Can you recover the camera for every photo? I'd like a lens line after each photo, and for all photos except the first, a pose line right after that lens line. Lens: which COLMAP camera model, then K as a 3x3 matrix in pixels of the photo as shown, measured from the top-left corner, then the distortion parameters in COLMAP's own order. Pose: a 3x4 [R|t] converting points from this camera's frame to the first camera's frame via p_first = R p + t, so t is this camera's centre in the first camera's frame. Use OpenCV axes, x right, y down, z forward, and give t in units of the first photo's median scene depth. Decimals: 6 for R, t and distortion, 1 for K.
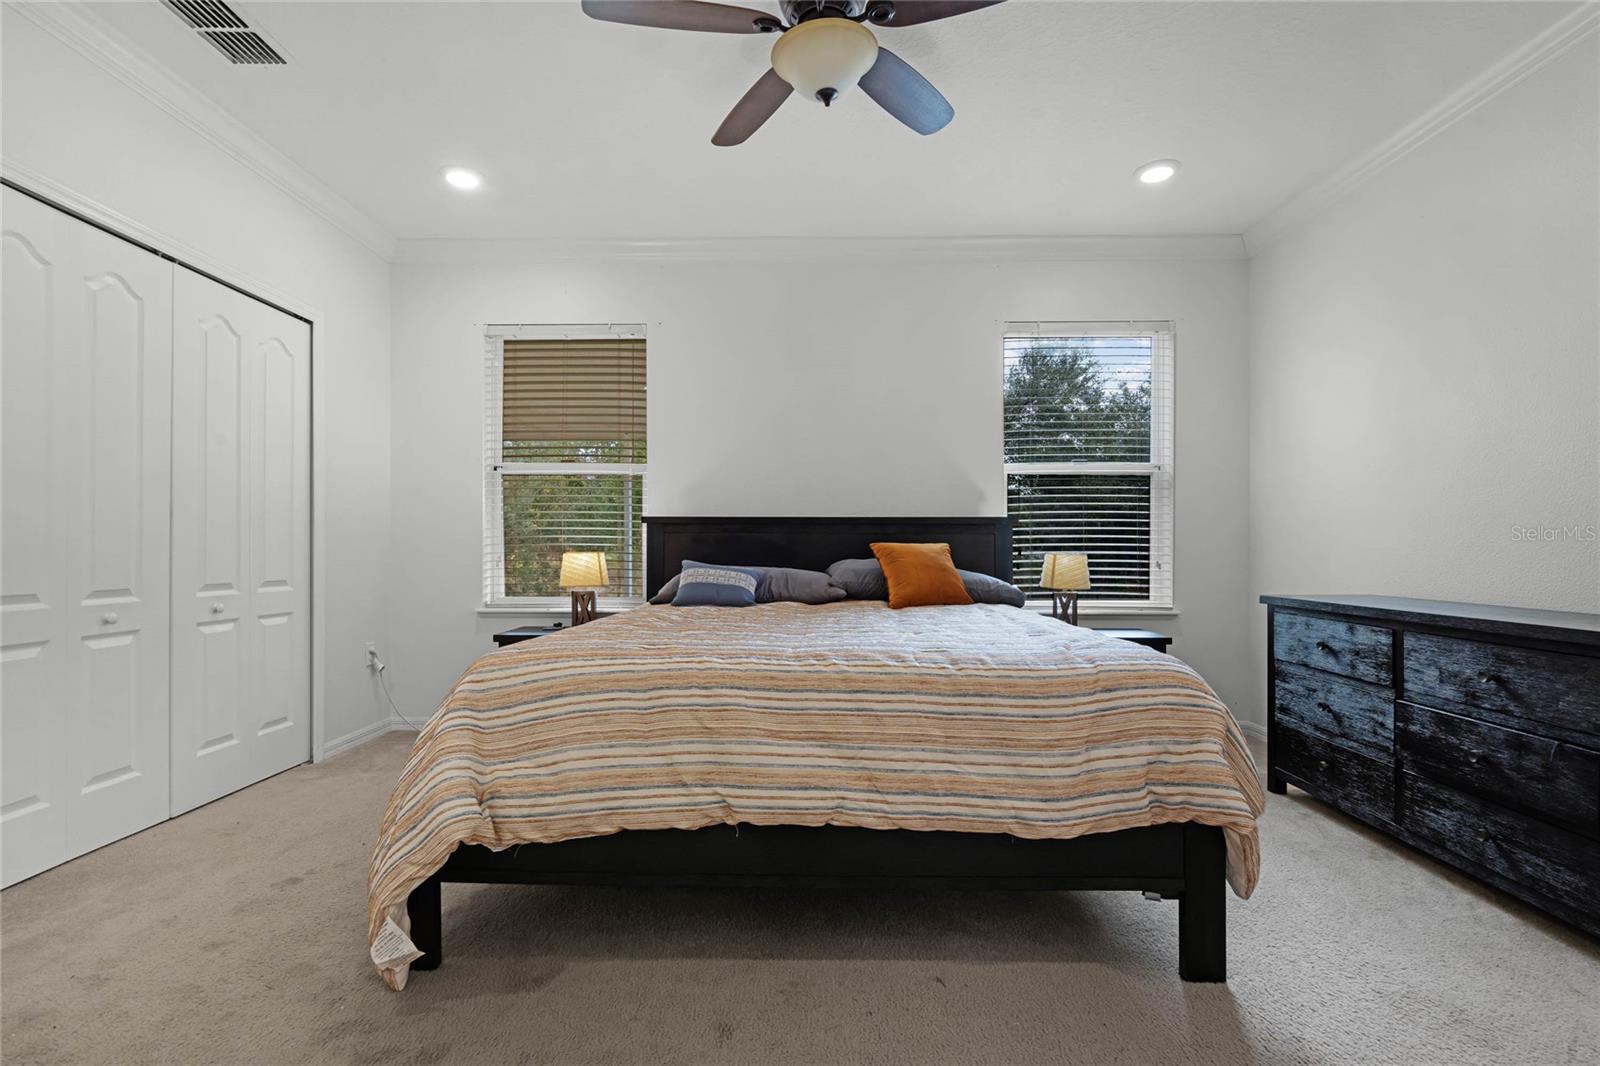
lens RADIAL K [[733.3, 0, 802.4], [0, 733.3, 536.5], [0, 0, 1]] dist [-0.001861, -0.000051]
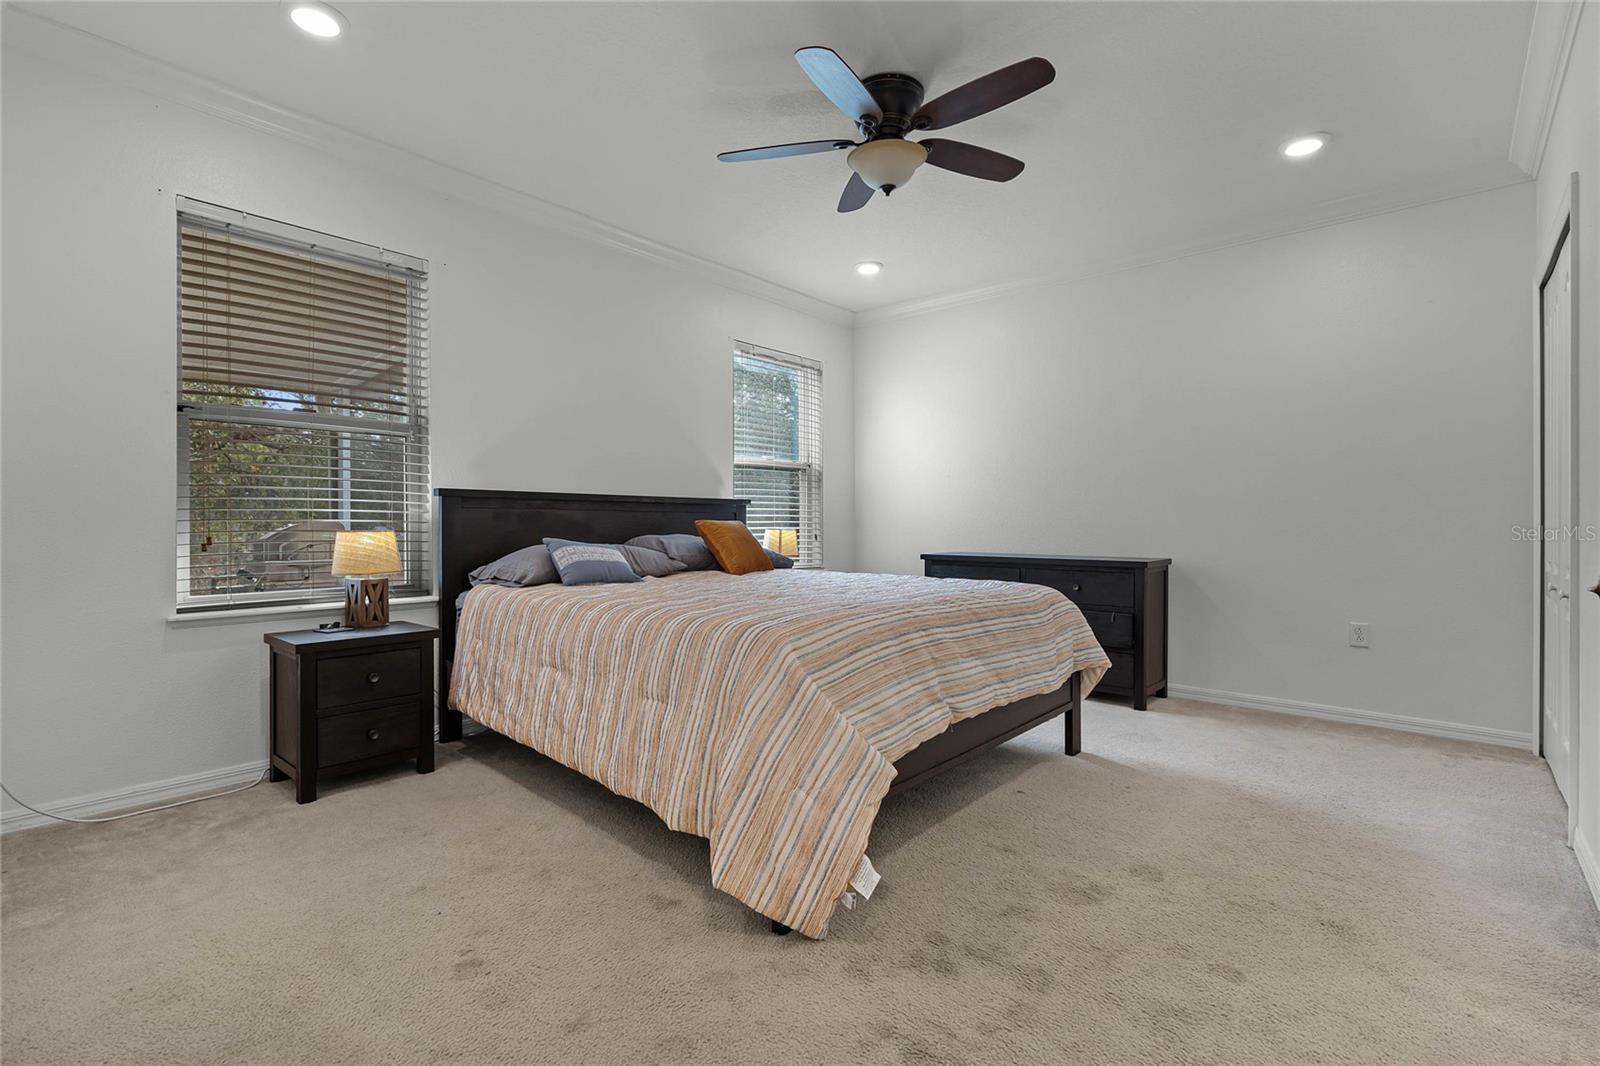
lens RADIAL K [[726.9, 0, 800.7], [0, 726.9, 507.4], [0, 0, 1]] dist [0.000590, 0.000084]
pose [[0.651396, 0.016303, 0.758563, -0.735530], [-0.012325, 0.999865, -0.010905, -0.000413], [-0.758638, -0.002245, 0.651509, 0.173568]]
